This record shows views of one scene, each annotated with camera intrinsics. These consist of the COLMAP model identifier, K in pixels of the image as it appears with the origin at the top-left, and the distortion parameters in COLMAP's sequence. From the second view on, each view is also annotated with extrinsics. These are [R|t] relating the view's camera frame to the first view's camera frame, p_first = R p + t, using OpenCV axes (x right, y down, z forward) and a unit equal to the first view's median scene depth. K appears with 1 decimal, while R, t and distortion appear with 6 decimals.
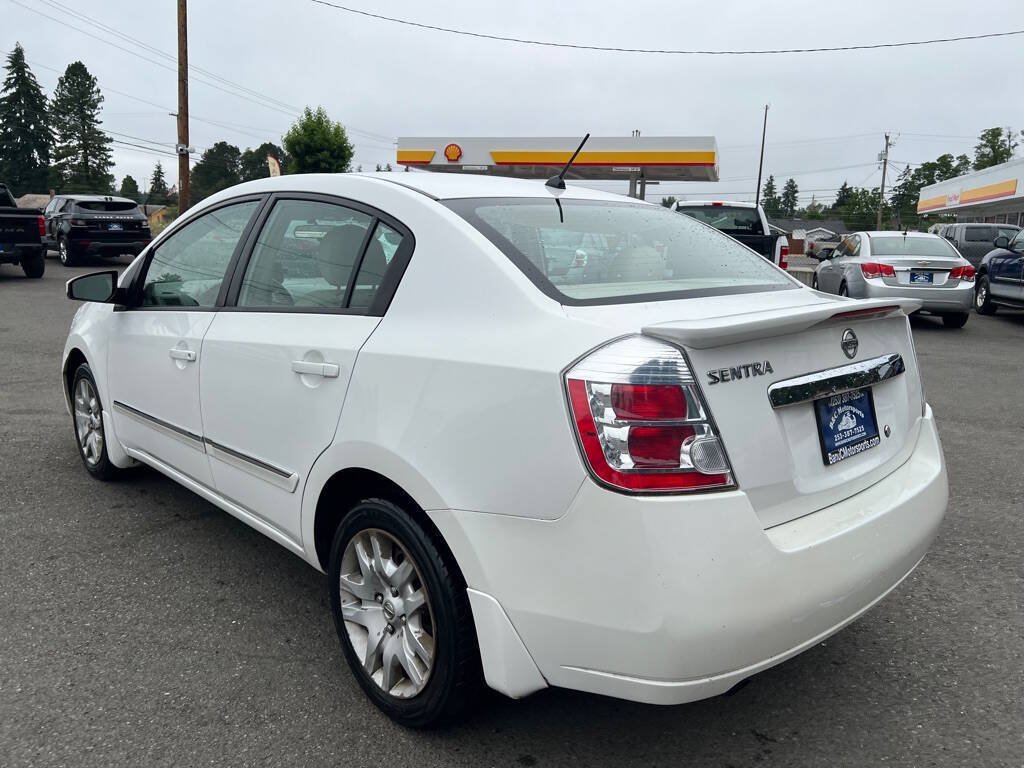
lens RADIAL K [[769.0, 0, 519.7], [0, 769.0, 376.1], [0, 0, 1]] dist [0.048106, -0.052152]
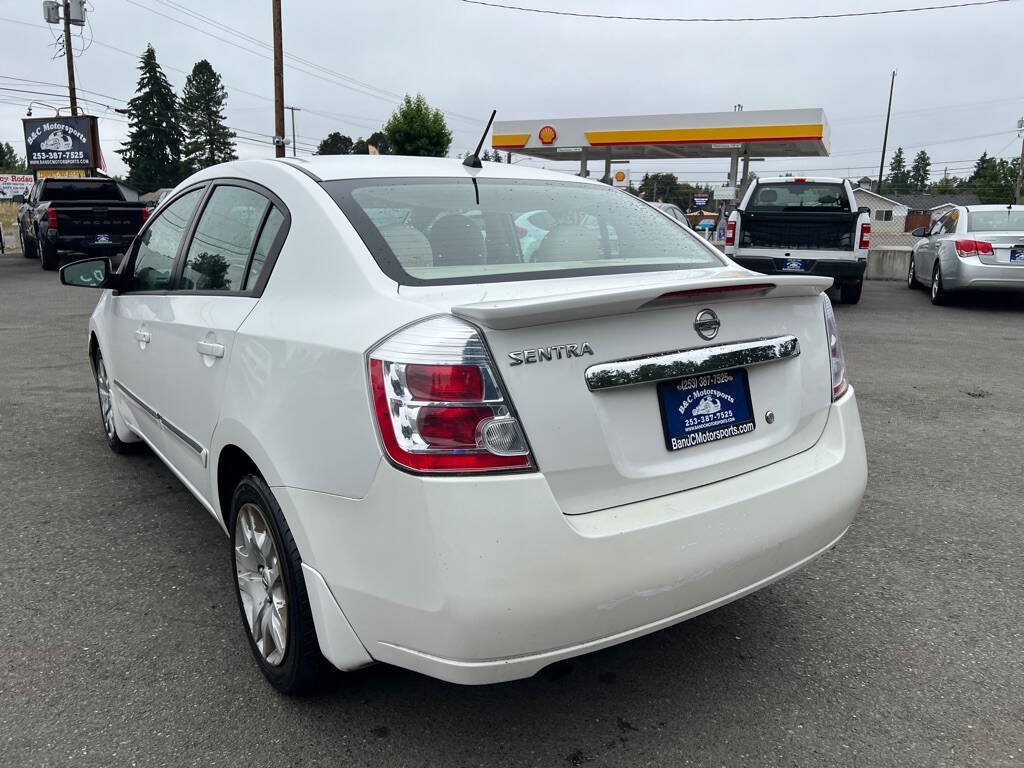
lens RADIAL K [[769.0, 0, 519.2], [0, 769.0, 391.1], [0, 0, 1]] dist [0.048106, -0.052152]
pose [[0.990552, 0.011156, -0.136684, 0.223230], [-0.005860, 0.999219, 0.039082, 0.002986], [0.137013, -0.037911, 0.989844, 0.018333]]
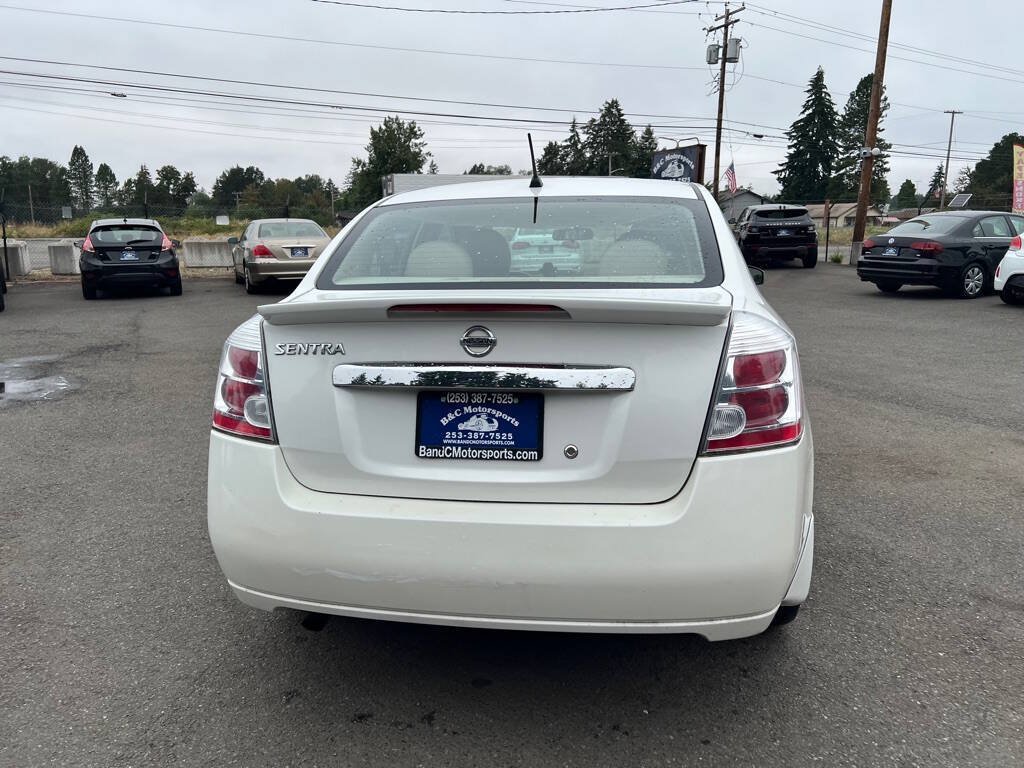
lens RADIAL K [[769.0, 0, 523.0], [0, 769.0, 389.2], [0, 0, 1]] dist [0.048106, -0.052152]
pose [[0.614487, 0.129680, -0.778196, 0.816038], [-0.120869, 0.990228, 0.069571, -0.037774], [0.779613, 0.051309, 0.624156, 0.313408]]
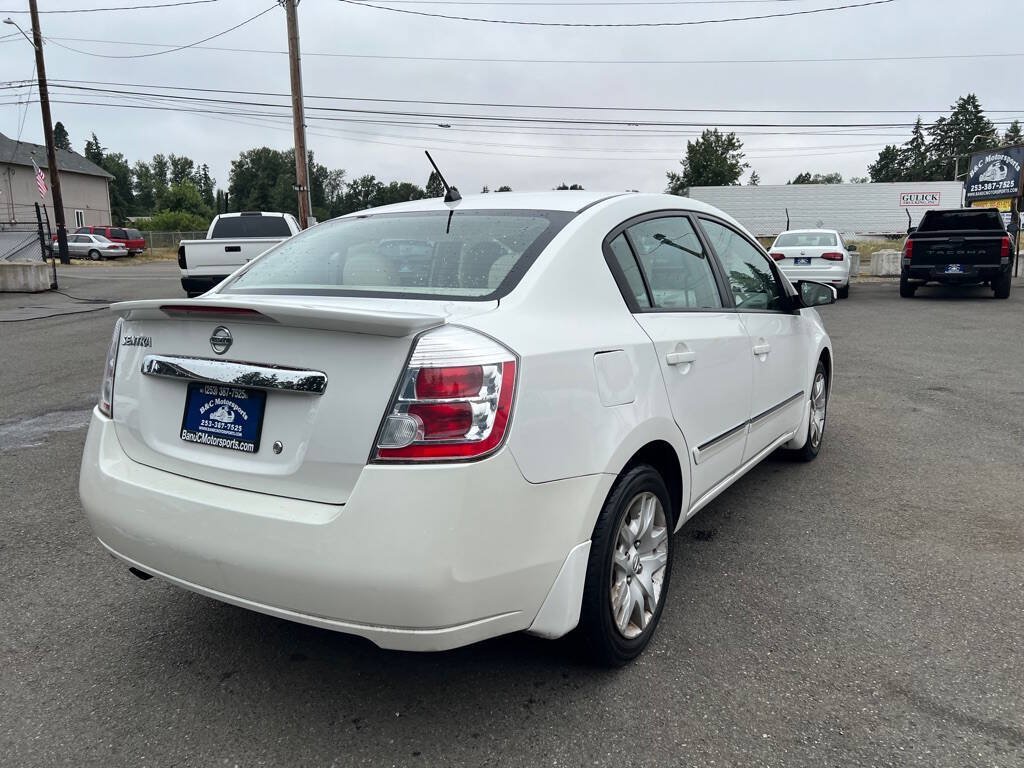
lens RADIAL K [[769.0, 0, 523.7], [0, 769.0, 391.4], [0, 0, 1]] dist [0.048106, -0.052152]
pose [[0.263829, 0.151877, -0.952537, 1.056248], [-0.162316, 0.980434, 0.111367, -0.107613], [0.950814, 0.125230, 0.283319, 0.750997]]
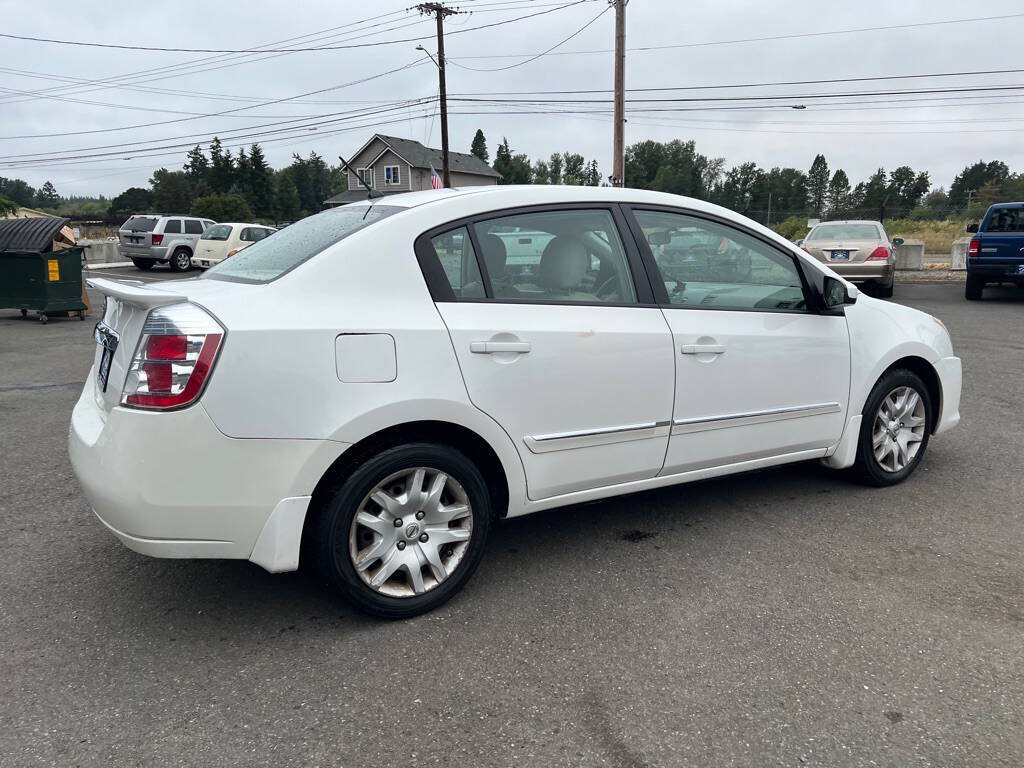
lens RADIAL K [[769.0, 0, 522.5], [0, 769.0, 392.4], [0, 0, 1]] dist [0.048106, -0.052152]
pose [[-0.202497, 0.168390, -0.964697, 1.144585], [-0.174875, 0.963053, 0.204811, -0.219416], [0.963542, 0.210175, -0.165568, 1.373565]]
